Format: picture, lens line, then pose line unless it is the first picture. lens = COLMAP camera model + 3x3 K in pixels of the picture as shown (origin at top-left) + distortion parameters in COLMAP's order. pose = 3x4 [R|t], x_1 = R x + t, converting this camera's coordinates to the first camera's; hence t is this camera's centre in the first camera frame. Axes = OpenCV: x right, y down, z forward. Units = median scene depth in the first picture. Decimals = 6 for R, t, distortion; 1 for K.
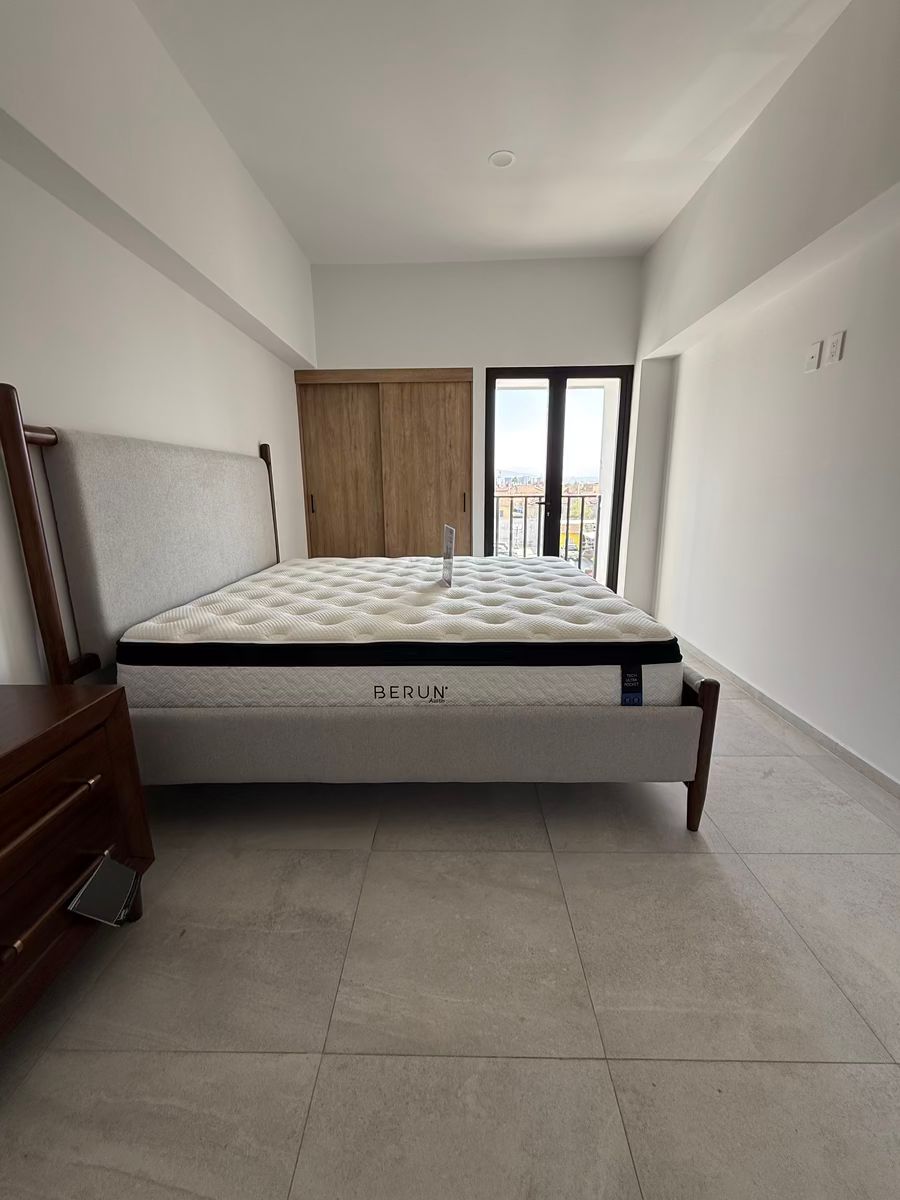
lens RADIAL K [[505.1, 0, 442.3], [0, 505.1, 604.2], [0, 0, 1]] dist [-0.006249, 0.001056]
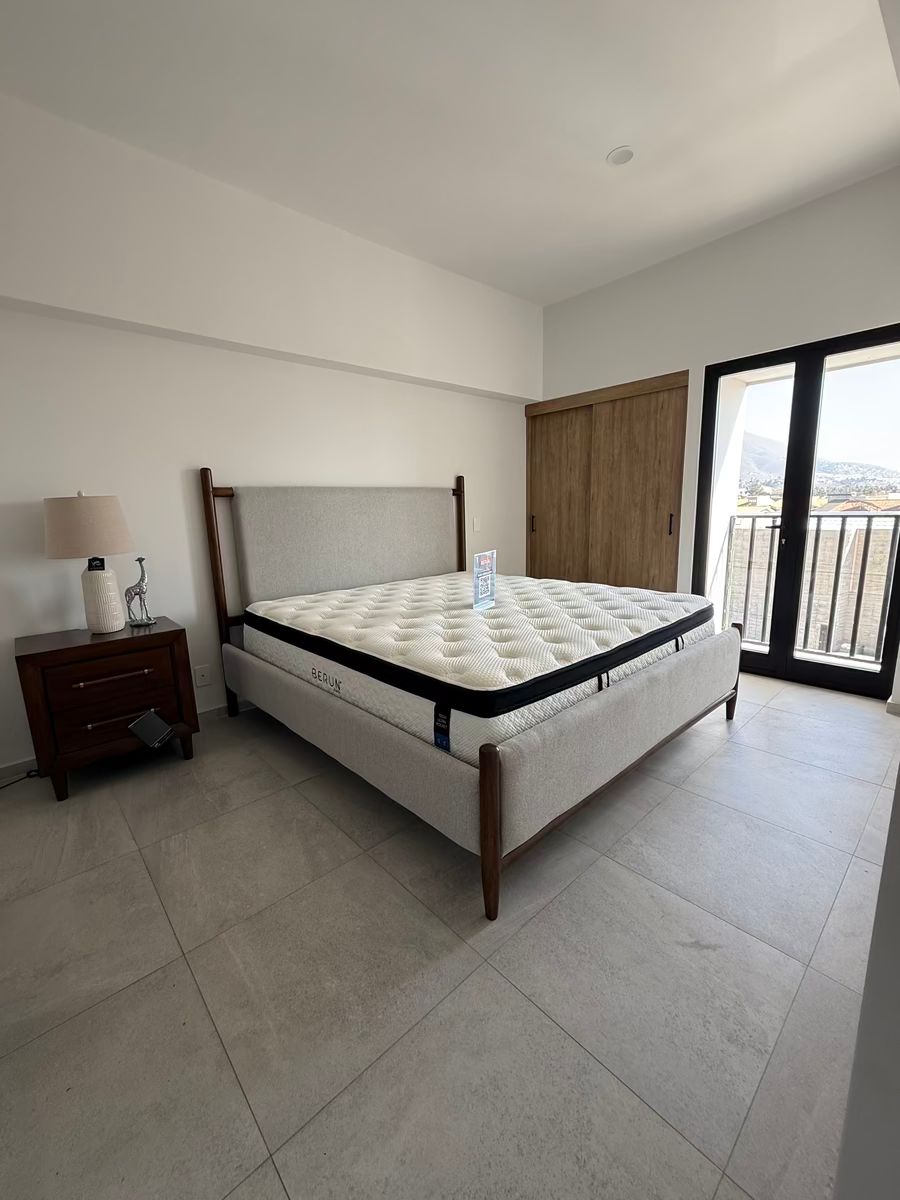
lens RADIAL K [[505.1, 0, 445.4], [0, 505.1, 600.4], [0, 0, 1]] dist [-0.006249, 0.001056]
pose [[0.672857, 0.124399, -0.729238, 0.449469], [-0.144476, 0.988875, 0.035384, -0.048321], [0.725527, 0.081549, 0.683344, 0.138608]]
